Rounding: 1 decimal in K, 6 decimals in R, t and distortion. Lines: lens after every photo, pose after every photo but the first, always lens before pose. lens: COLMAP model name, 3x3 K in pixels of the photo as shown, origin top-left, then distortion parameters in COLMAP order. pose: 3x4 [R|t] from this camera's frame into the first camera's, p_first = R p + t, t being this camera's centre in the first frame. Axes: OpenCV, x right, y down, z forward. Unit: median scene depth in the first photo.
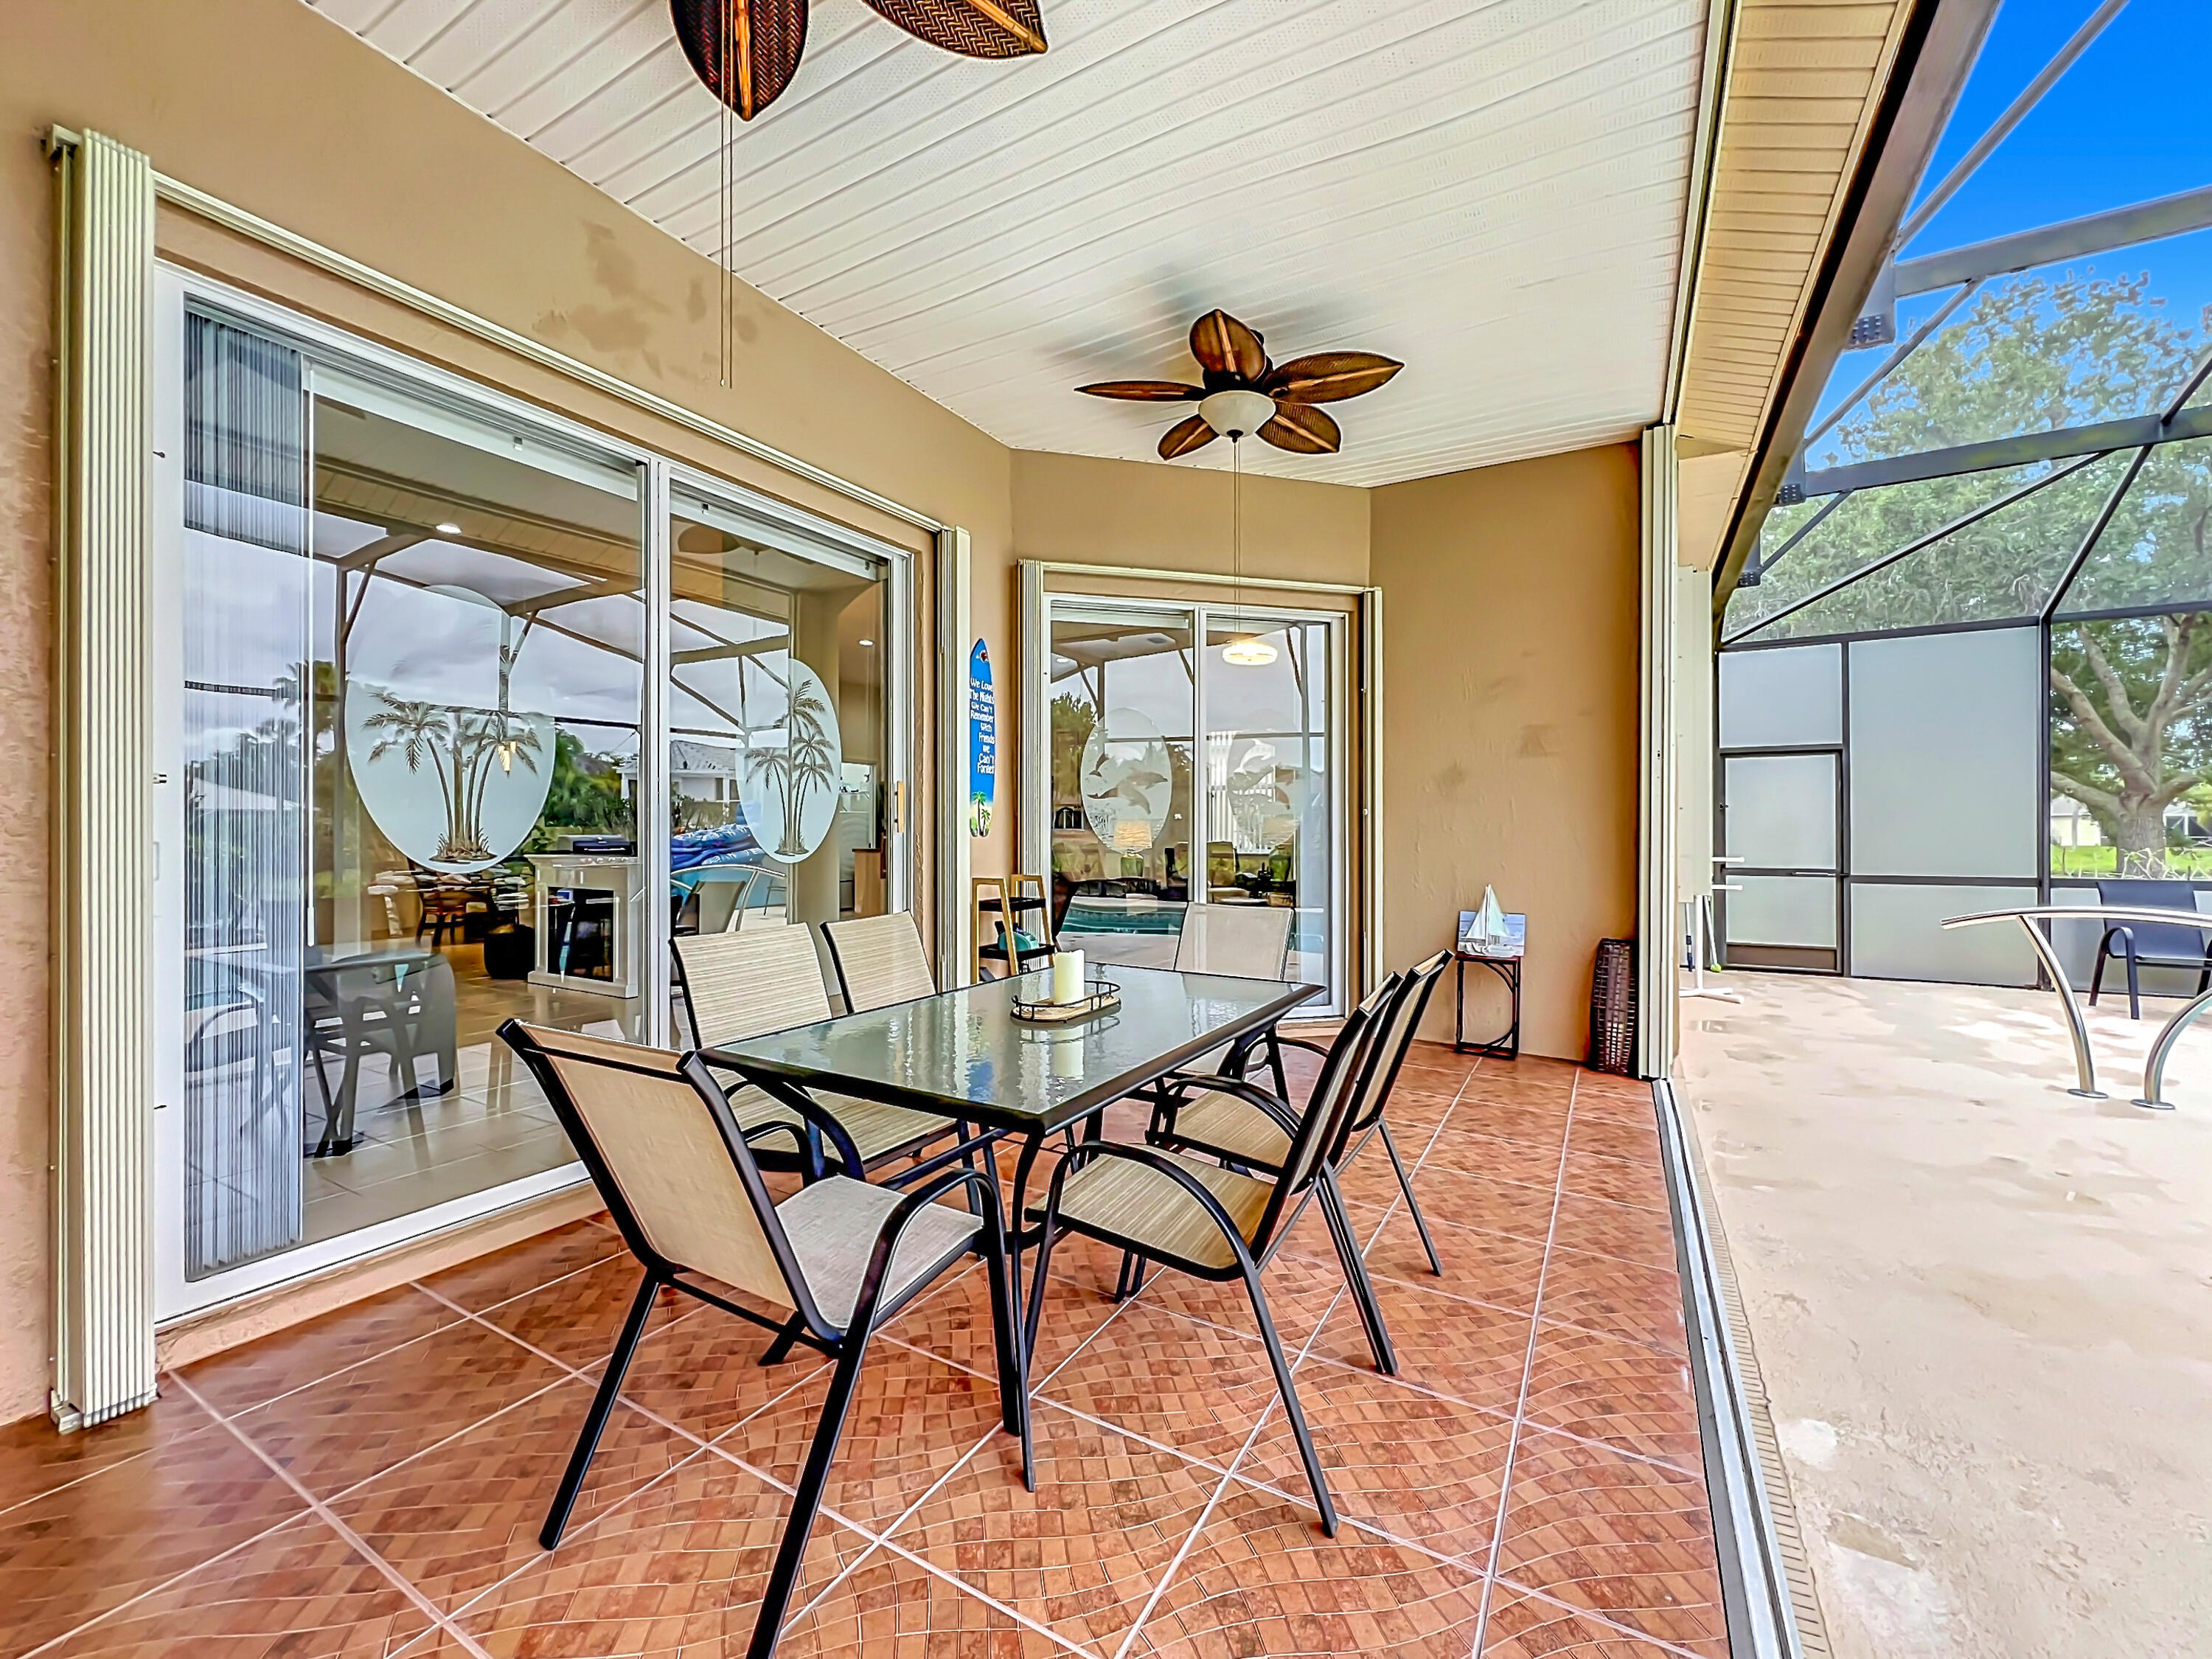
lens RADIAL K [[880.3, 0, 1133.9], [0, 880.3, 818.9], [0, 0, 1]] dist [-0.001302, -0.000057]
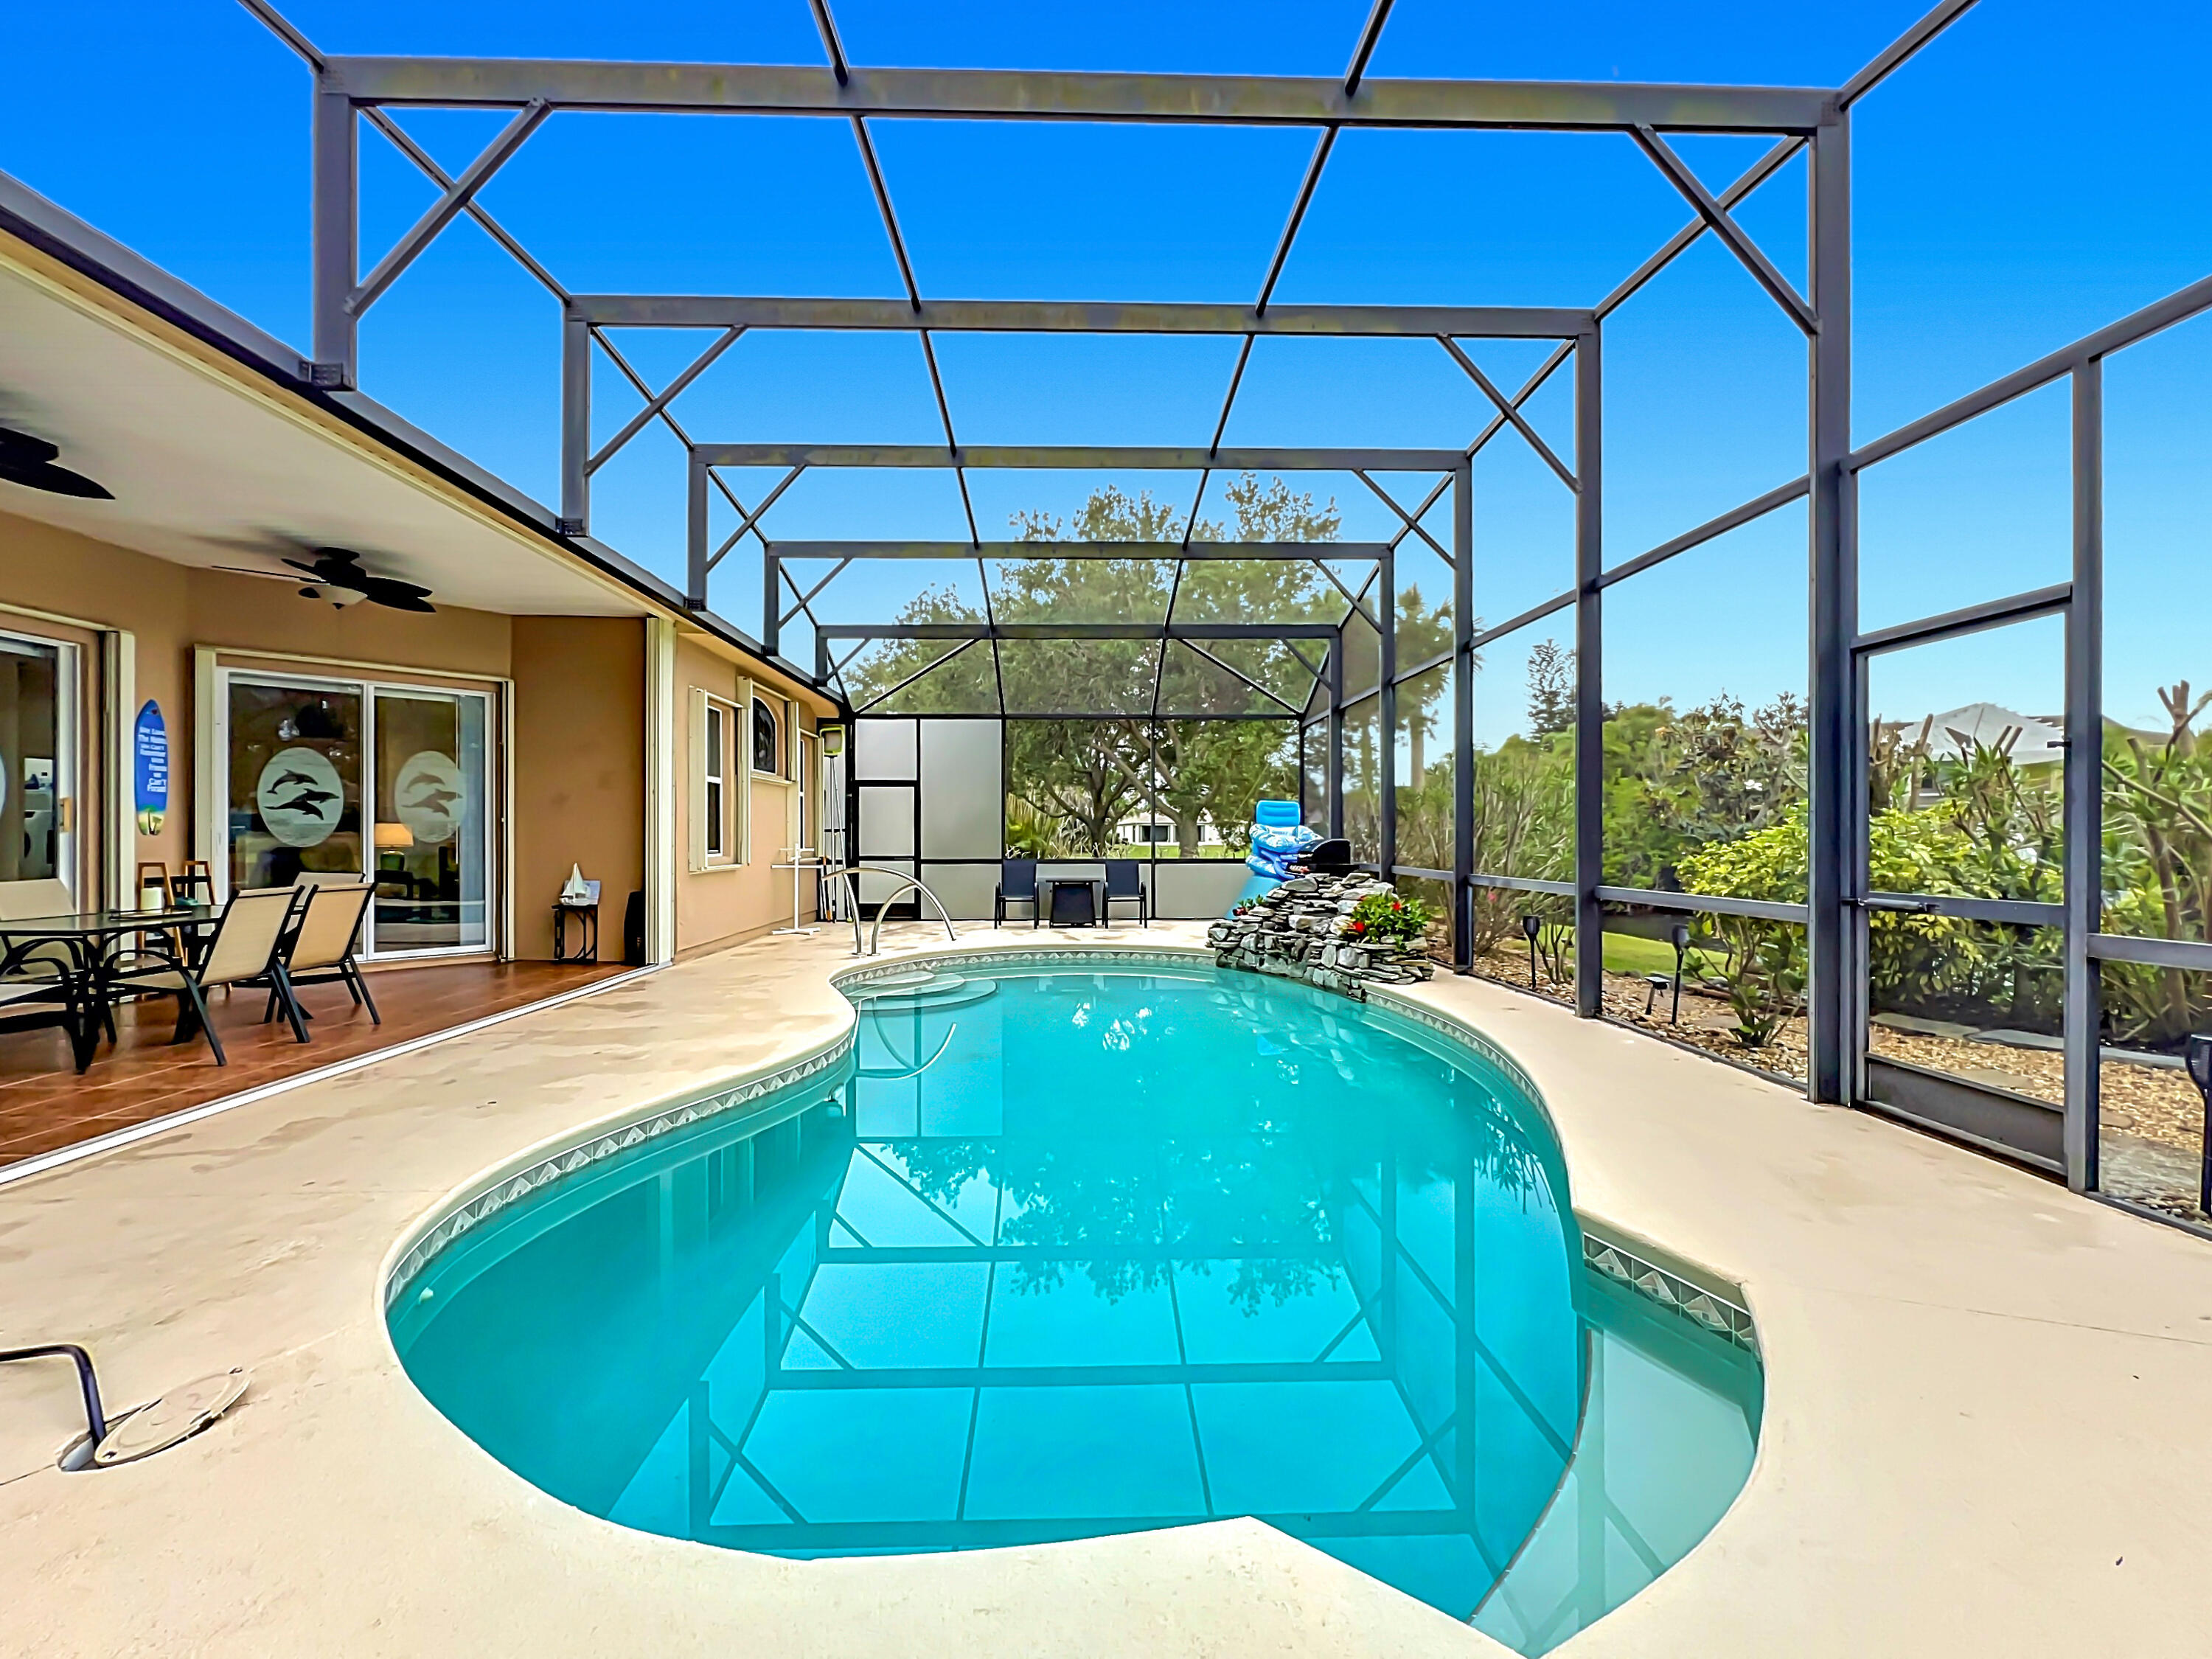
lens RADIAL K [[895.8, 0, 1105.0], [0, 895.8, 825.5], [0, 0, 1]] dist [-0.001440, -0.000116]
pose [[0.855067, 0.004207, 0.518501, 0.397678], [-0.006439, 0.999976, 0.002506, -0.010011], [-0.518478, -0.005482, 0.855074, -1.056181]]
